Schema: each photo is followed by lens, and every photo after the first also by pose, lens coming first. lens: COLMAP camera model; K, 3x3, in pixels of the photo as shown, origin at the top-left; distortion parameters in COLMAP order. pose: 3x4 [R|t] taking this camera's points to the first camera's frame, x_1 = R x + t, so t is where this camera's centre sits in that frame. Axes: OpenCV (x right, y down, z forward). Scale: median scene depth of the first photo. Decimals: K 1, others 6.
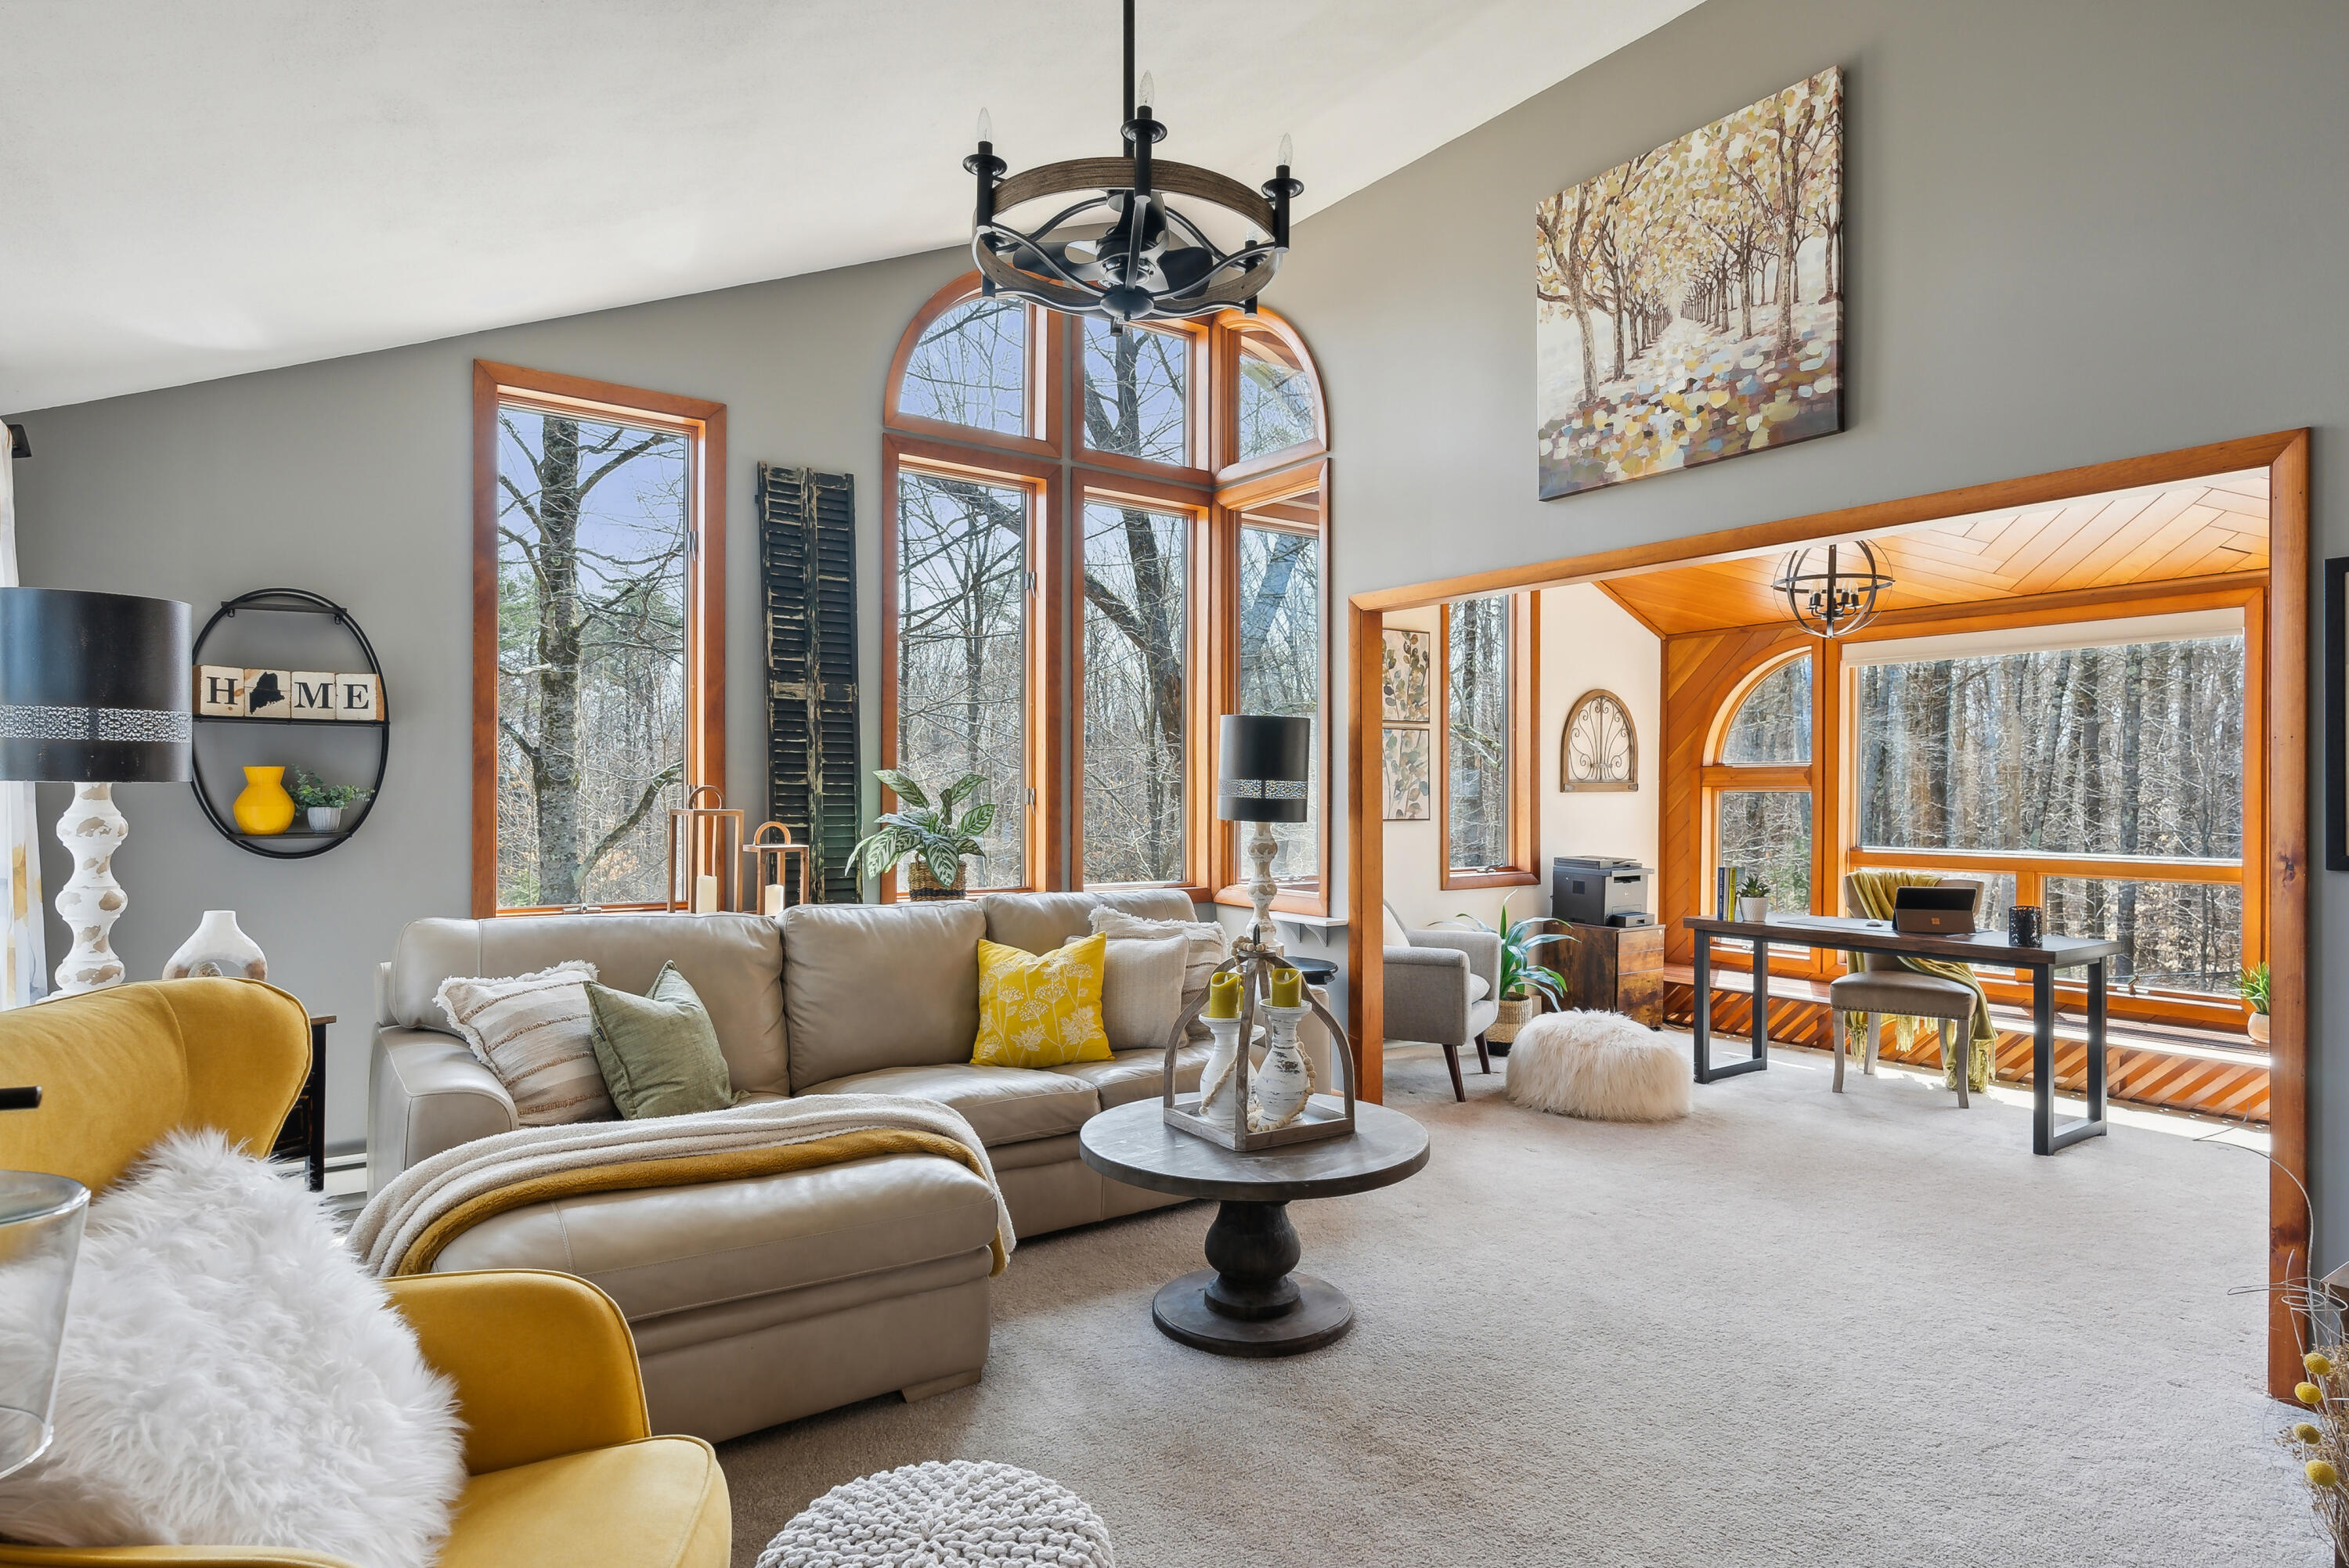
lens RADIAL K [[1300.8, 0, 1178.4], [0, 1300.8, 798.7], [0, 0, 1]] dist [-0.003610, 0.001593]
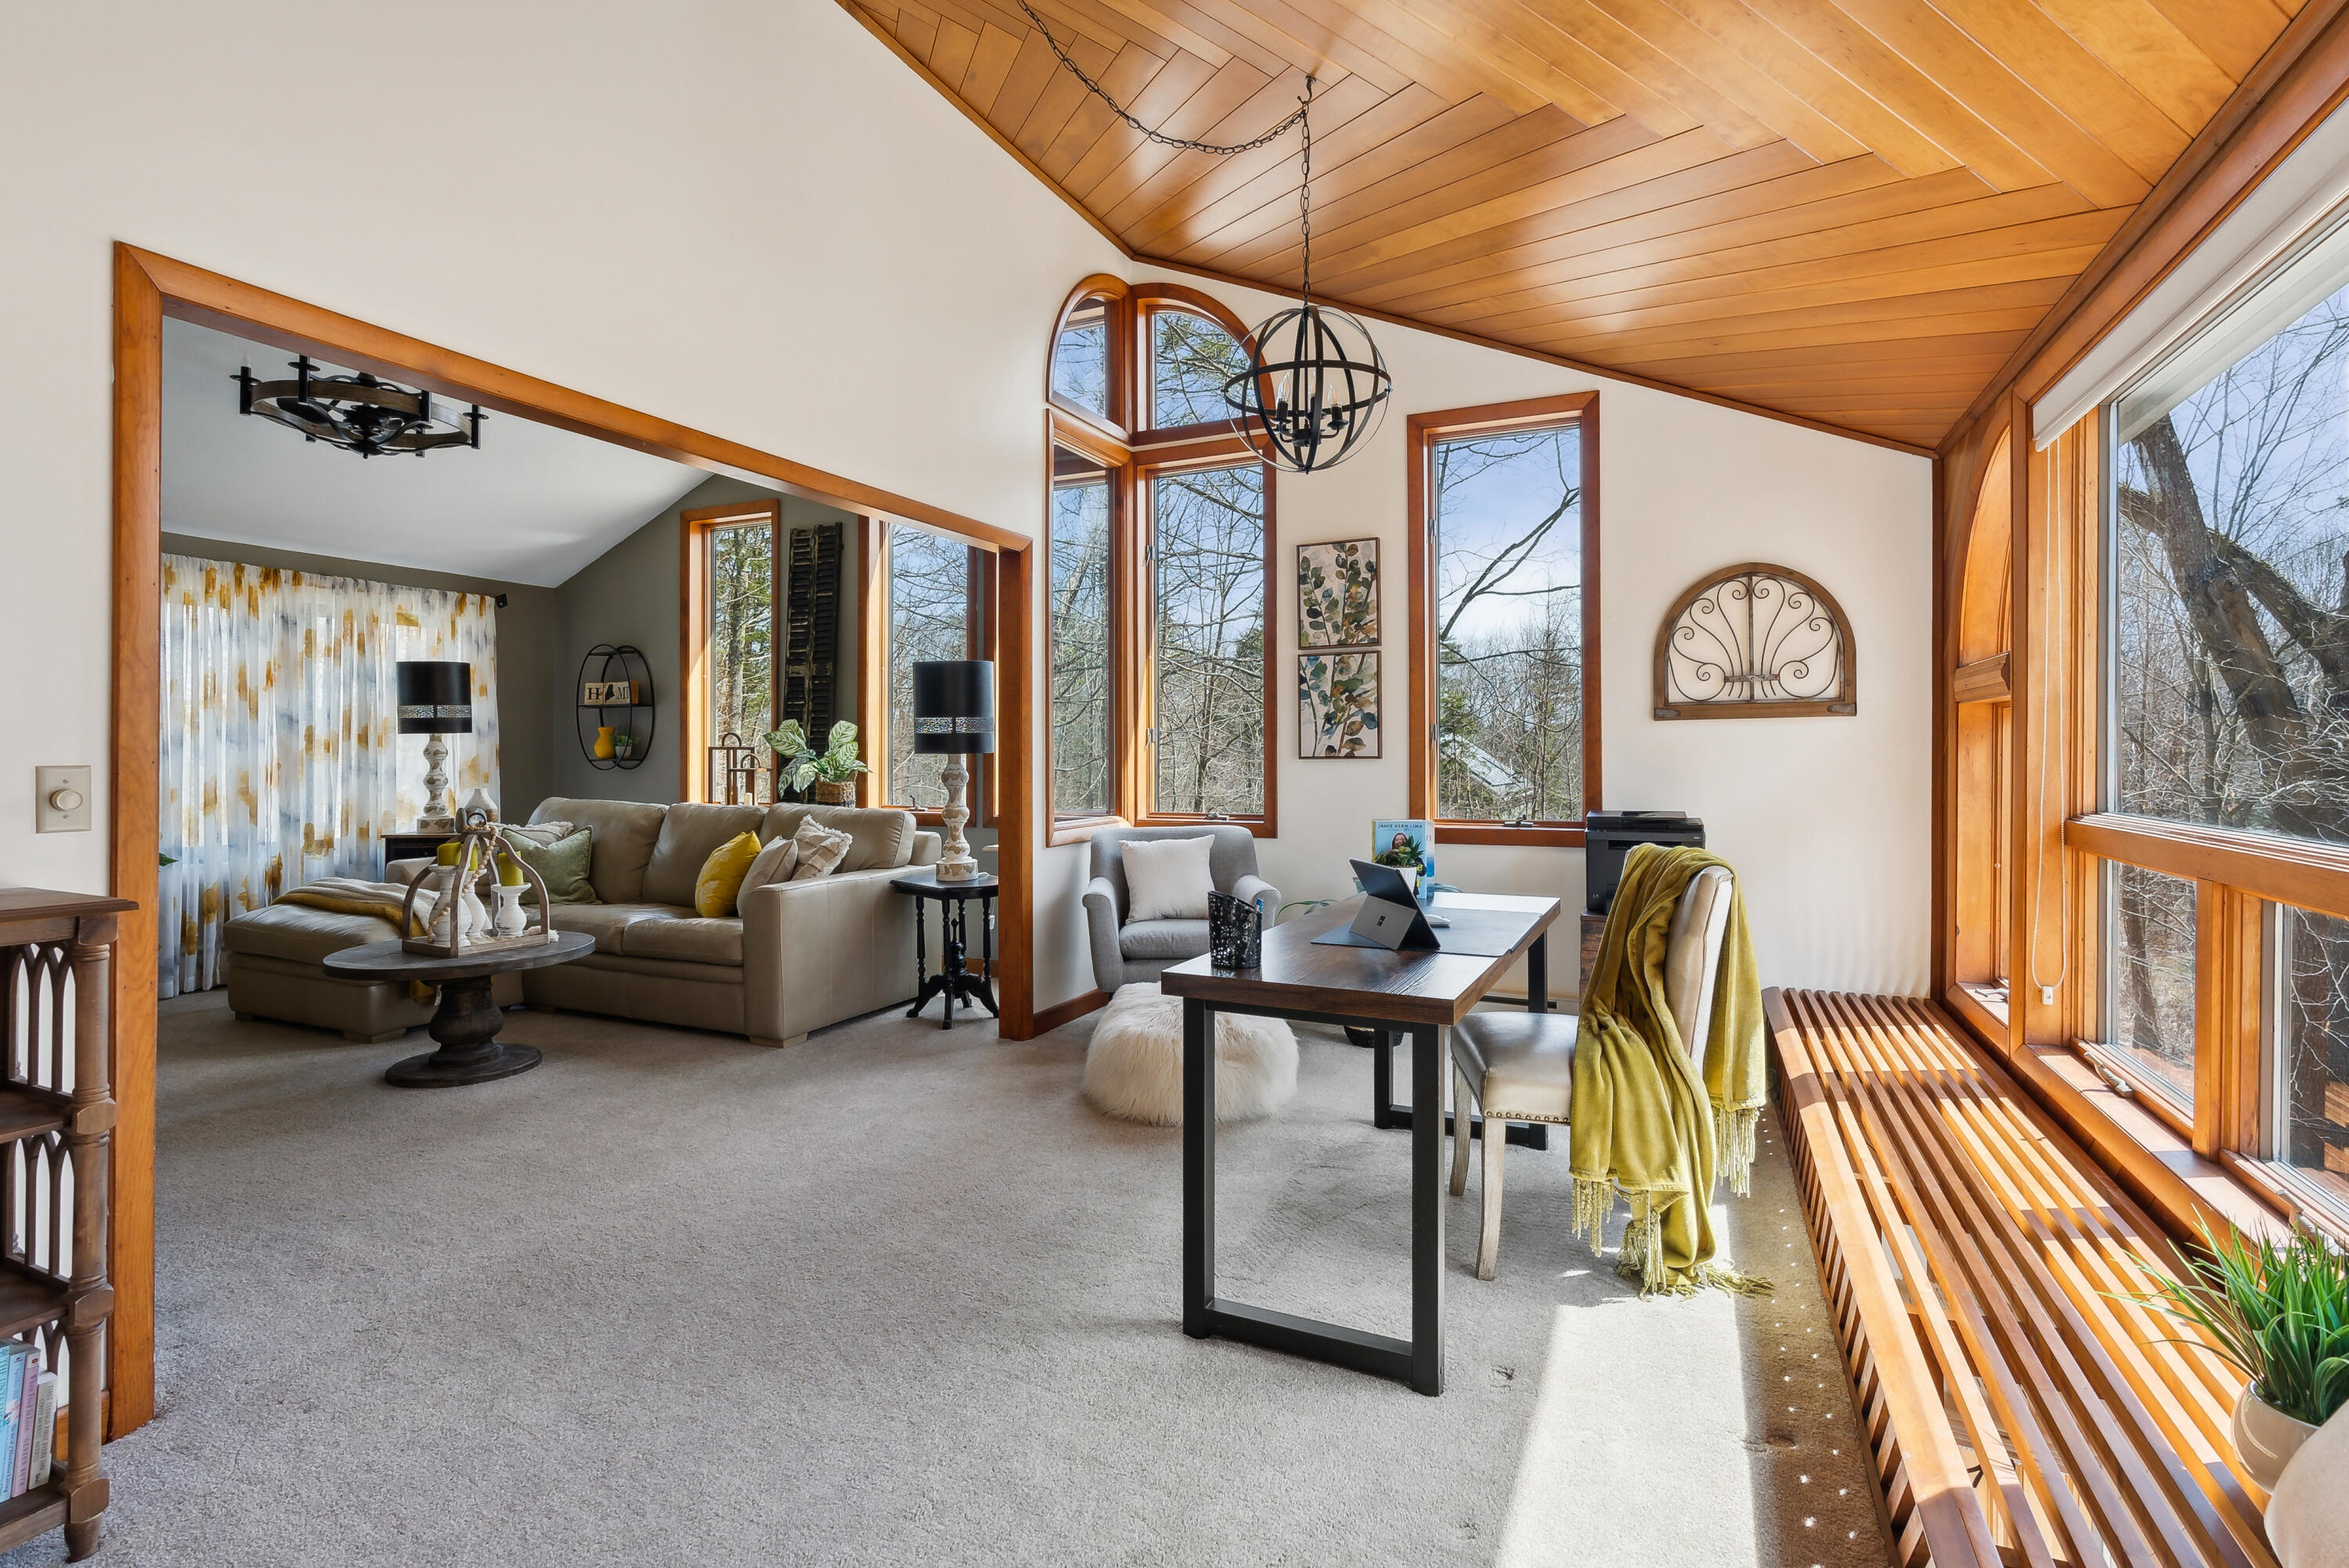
lens RADIAL K [[1073.8, 0, 1179.8], [0, 1073.8, 775.8], [0, 0, 1]] dist [-0.005924, 0.000226]
pose [[0.489975, 0.000601, -0.871736, 1.245568], [-0.005151, 0.999984, -0.002206, 0.051406], [0.871721, 0.005571, 0.489971, 0.908470]]
